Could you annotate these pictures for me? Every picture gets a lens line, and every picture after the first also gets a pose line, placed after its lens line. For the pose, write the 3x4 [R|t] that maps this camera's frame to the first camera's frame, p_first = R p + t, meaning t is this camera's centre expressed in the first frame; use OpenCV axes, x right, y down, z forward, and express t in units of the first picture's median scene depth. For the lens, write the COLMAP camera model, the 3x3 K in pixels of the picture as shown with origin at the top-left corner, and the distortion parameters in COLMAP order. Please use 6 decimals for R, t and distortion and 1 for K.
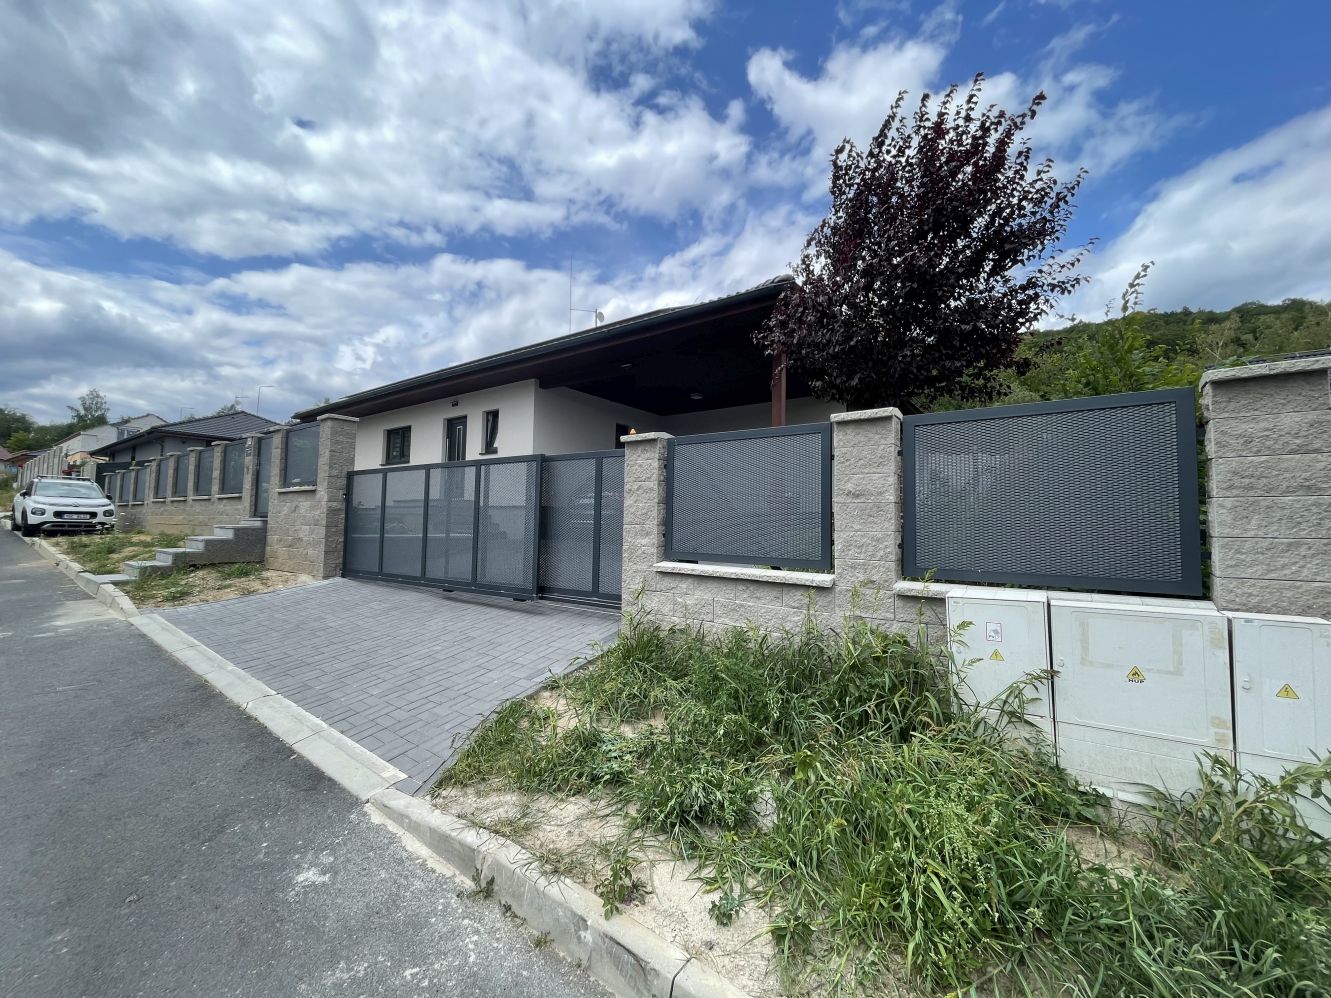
lens RADIAL K [[536.2, 0, 668.1], [0, 536.2, 489.7], [0, 0, 1]] dist [-0.005963, 0.000088]
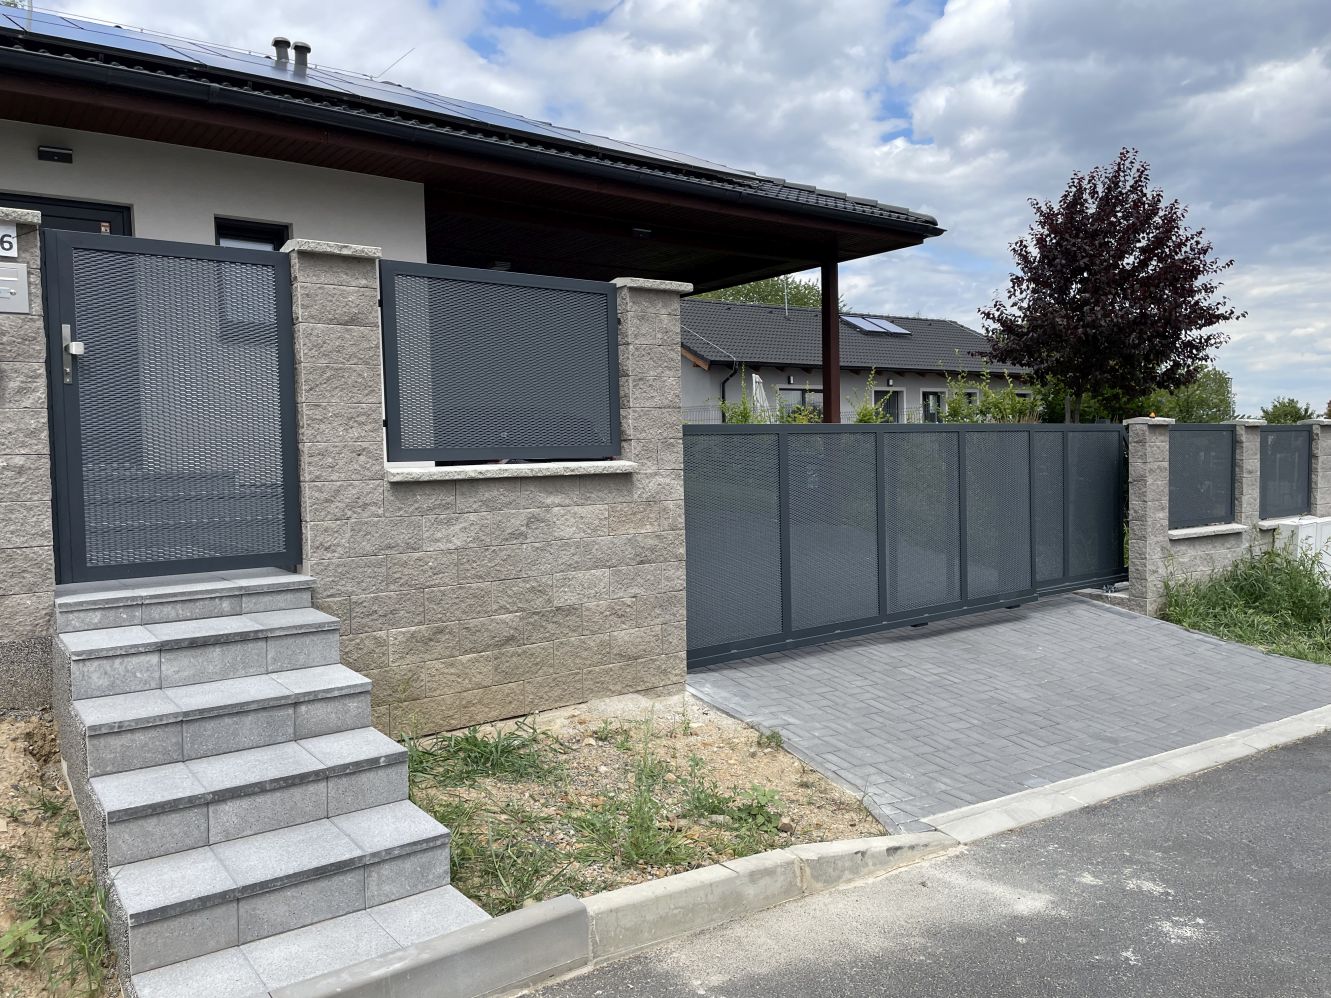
lens RADIAL K [[1001.4, 0, 661.0], [0, 1001.4, 496.1], [0, 0, 1]] dist [0.068442, -0.062128]
pose [[0.303484, -0.064209, 0.950671, -2.544041], [-0.038390, 0.996093, 0.079532, -0.077573], [-0.952063, -0.060633, 0.299833, 1.456500]]
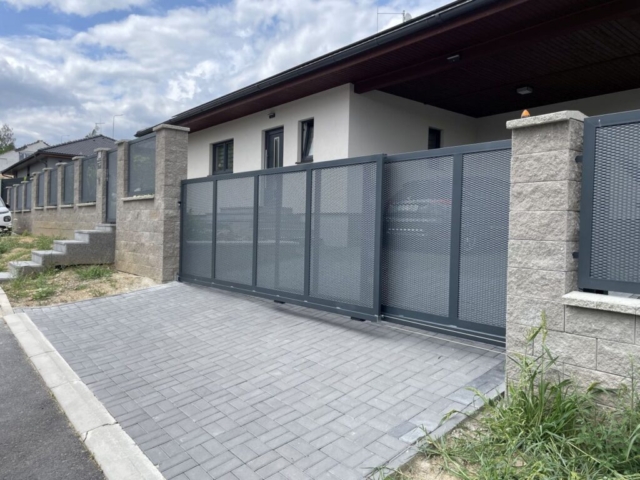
lens RADIAL K [[481.5, 0, 321.7], [0, 481.5, 233.6], [0, 0, 1]] dist [0.068442, -0.062128]
pose [[0.967286, 0.010251, -0.253482, -0.182097], [0.008375, 0.997348, 0.072292, 0.006143], [0.253551, -0.072050, 0.964635, 0.299373]]
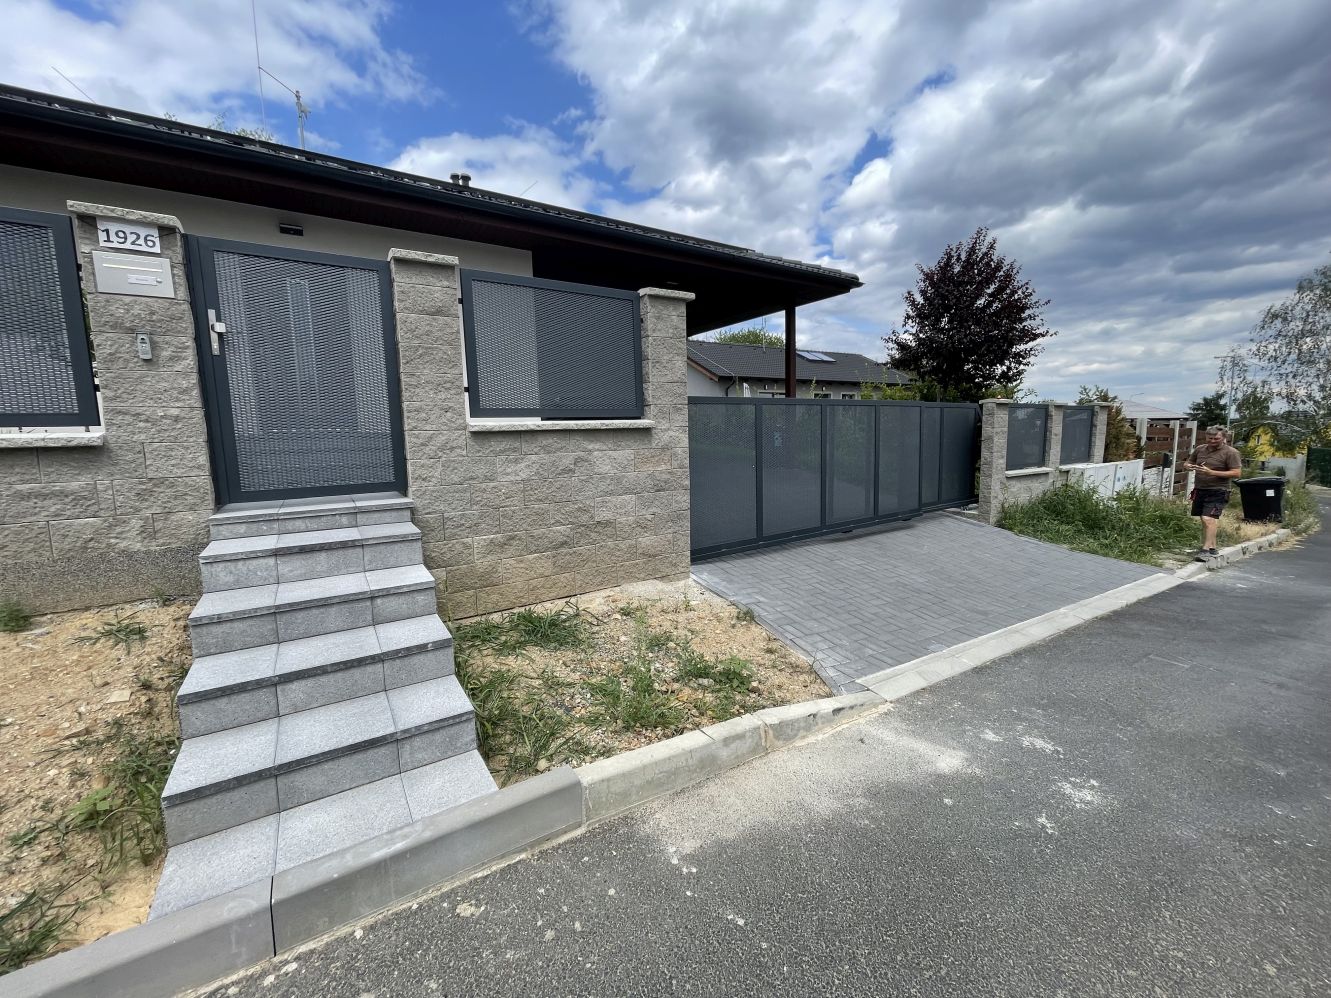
lens RADIAL K [[536.2, 0, 662.1], [0, 536.2, 497.2], [0, 0, 1]] dist [-0.005963, 0.000088]
pose [[0.360752, -0.134960, 0.922846, -2.227208], [-0.031600, 0.987138, 0.156715, -0.029893], [-0.932126, -0.085697, 0.351847, 1.507657]]
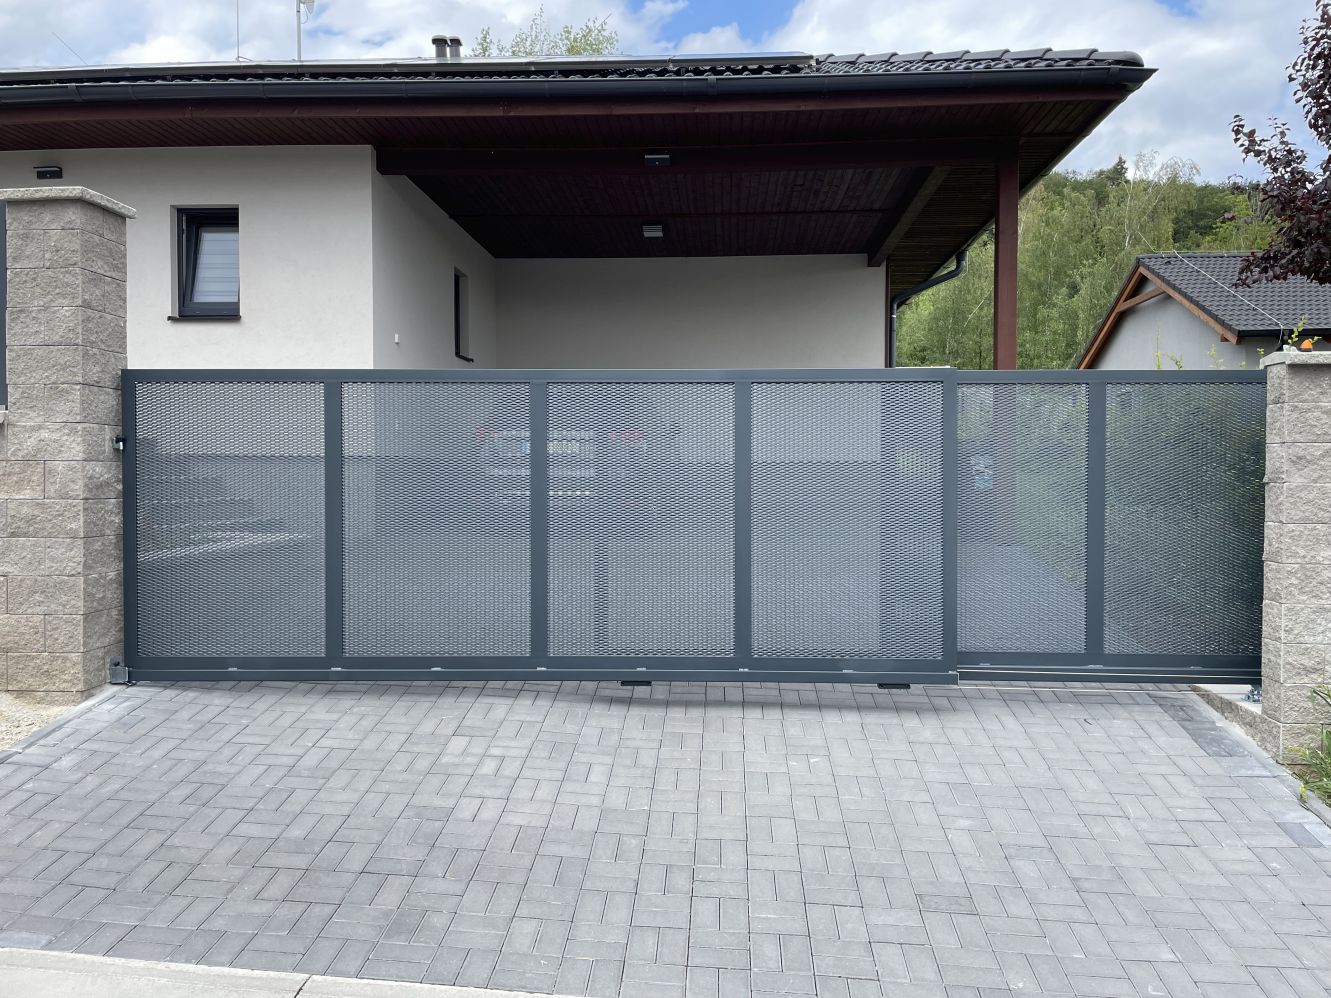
lens RADIAL K [[1001.4, 0, 667.4], [0, 1001.4, 488.4], [0, 0, 1]] dist [0.068442, -0.062128]
pose [[0.847597, -0.022952, 0.530144, -1.229875], [-0.023886, 0.996401, 0.081328, -0.038630], [-0.530103, -0.081596, 0.843998, 0.535518]]
